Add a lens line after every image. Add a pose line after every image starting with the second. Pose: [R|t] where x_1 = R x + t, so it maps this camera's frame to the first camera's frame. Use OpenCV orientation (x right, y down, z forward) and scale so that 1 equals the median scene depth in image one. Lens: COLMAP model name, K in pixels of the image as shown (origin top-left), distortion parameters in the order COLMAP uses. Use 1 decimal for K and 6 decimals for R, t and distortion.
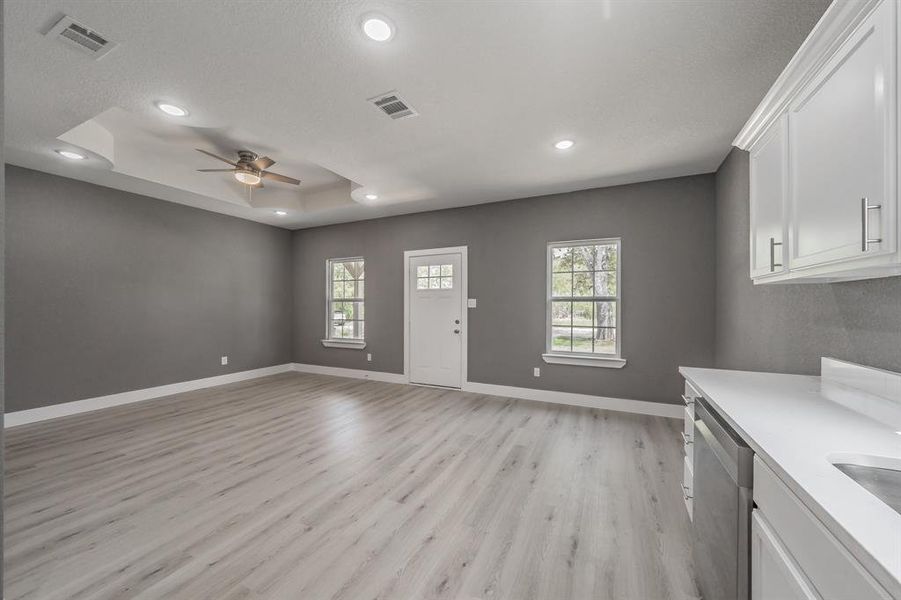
lens RADIAL K [[330.5, 0, 448.8], [0, 330.5, 305.7], [0, 0, 1]] dist [0.000330, 0.000373]
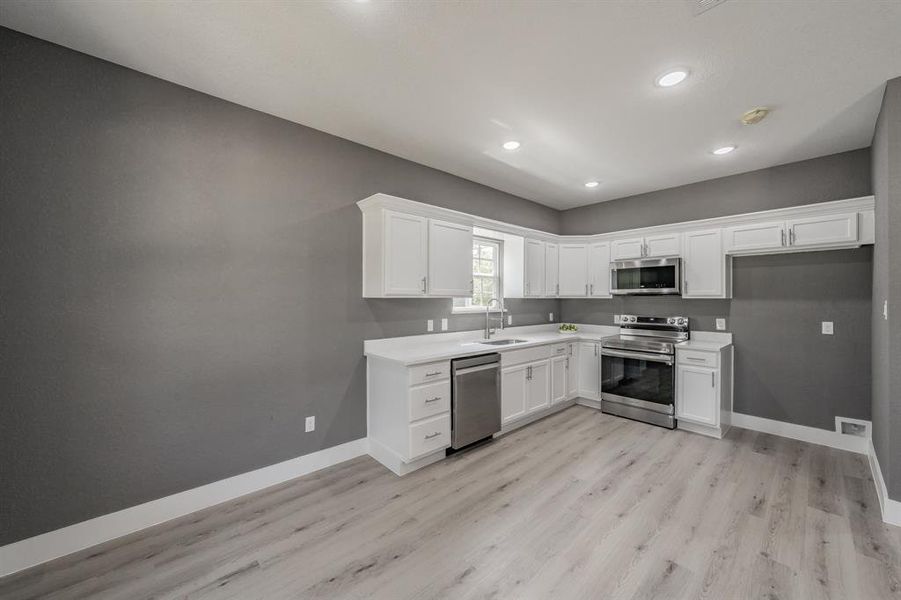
lens RADIAL K [[330.5, 0, 455.2], [0, 330.5, 298.1], [0, 0, 1]] dist [0.000330, 0.000373]
pose [[-0.919124, 0.000709, 0.393967, 0.009548], [0.000157, 0.999999, -0.001433, -0.023184], [-0.393968, -0.001255, -0.919123, 0.873845]]
